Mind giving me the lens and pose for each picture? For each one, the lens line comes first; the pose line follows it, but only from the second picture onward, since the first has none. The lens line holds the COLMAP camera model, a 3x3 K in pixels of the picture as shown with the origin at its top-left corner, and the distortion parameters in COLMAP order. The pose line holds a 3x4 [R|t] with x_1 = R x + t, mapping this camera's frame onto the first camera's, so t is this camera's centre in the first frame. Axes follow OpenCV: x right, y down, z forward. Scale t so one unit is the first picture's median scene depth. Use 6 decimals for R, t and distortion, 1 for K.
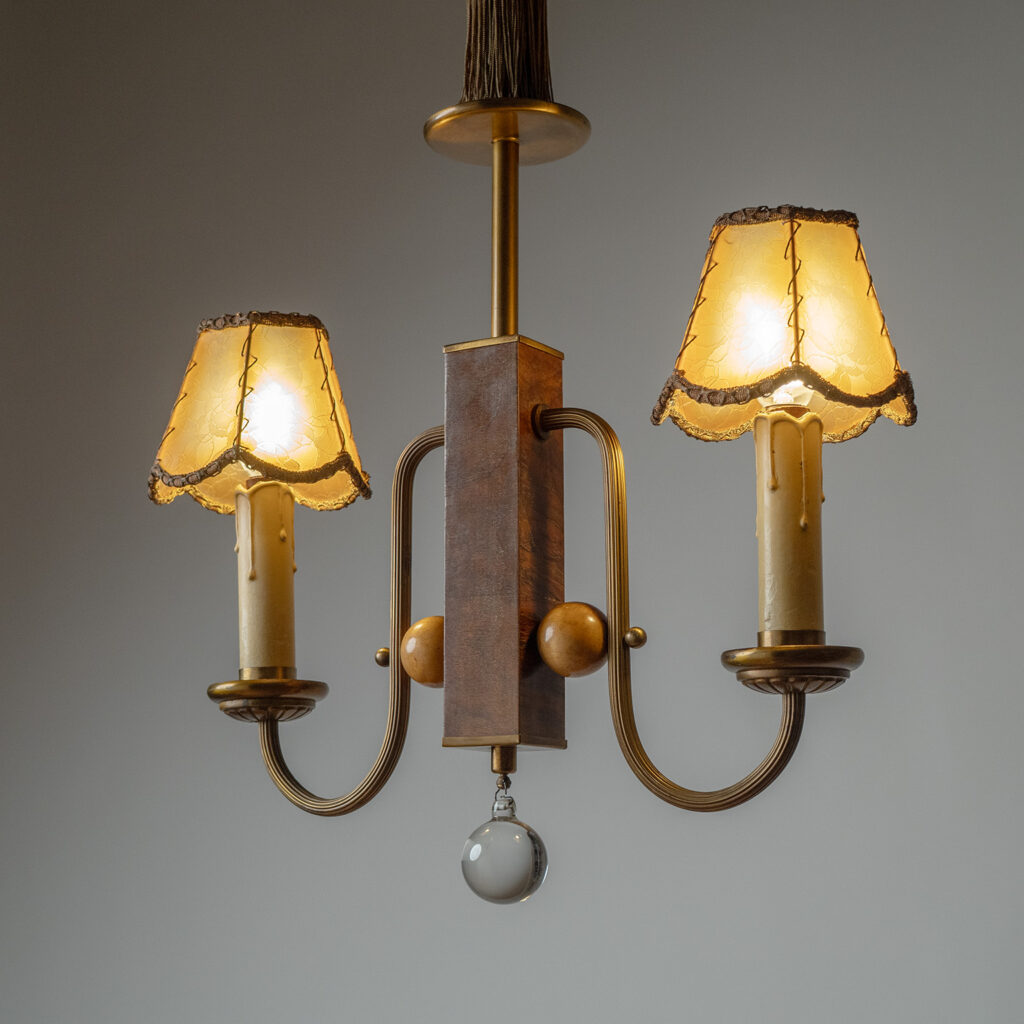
lens RADIAL K [[1954.1, 0, 513.8], [0, 1954.1, 535.8], [0, 0, 1]] dist [-0.103322, 0.101084]
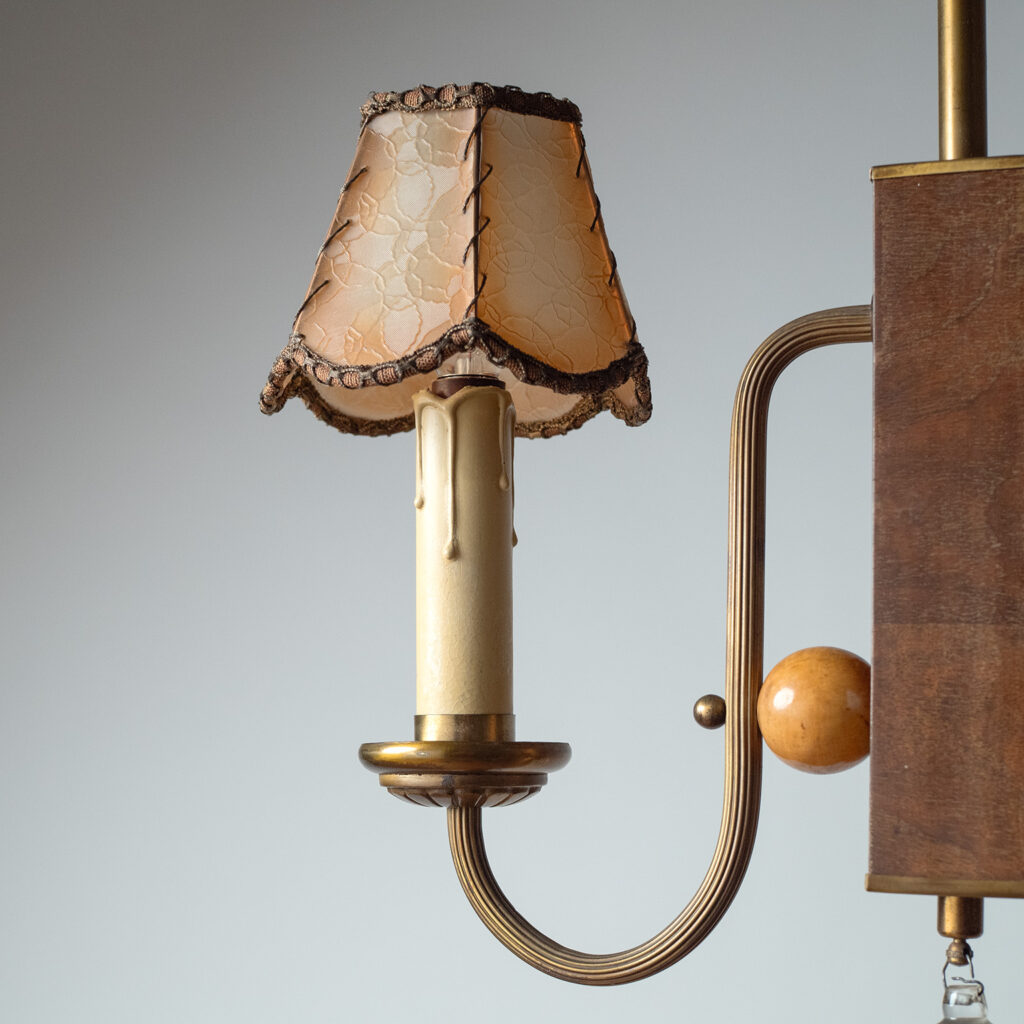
lens RADIAL K [[1954.1, 0, 513.8], [0, 1954.1, 535.8], [0, 0, 1]] dist [-0.103322, 0.101084]
pose [[0.983825, 0.046893, 0.172885, -0.236077], [-0.055782, 0.997340, 0.046919, -0.012782], [-0.170225, -0.055804, 0.983824, 0.482550]]
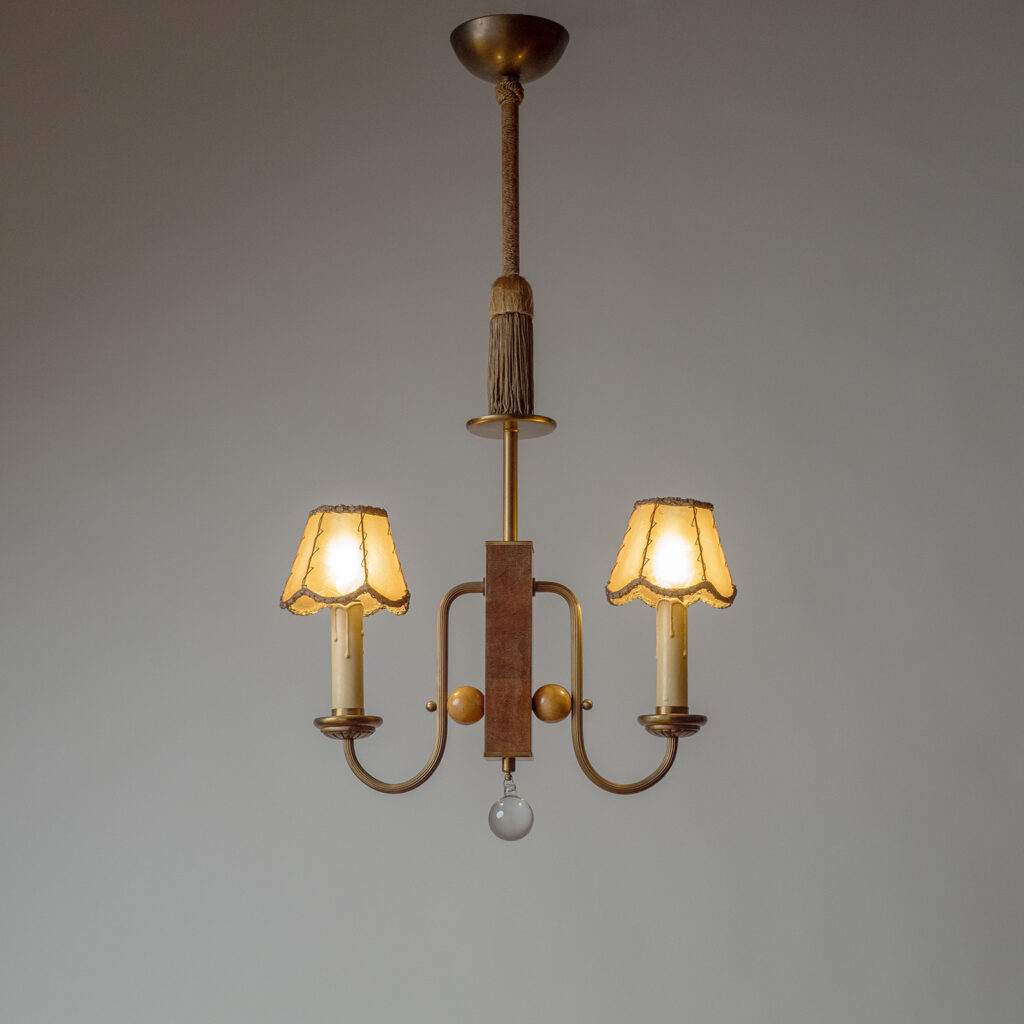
lens RADIAL K [[1954.1, 0, 513.8], [0, 1954.1, 535.8], [0, 0, 1]] dist [-0.103322, 0.101084]
pose [[0.874580, 0.095253, 0.475434, -0.928790], [-0.081975, 0.995447, -0.048640, -0.014971], [-0.477902, 0.003566, 0.878406, -0.668724]]
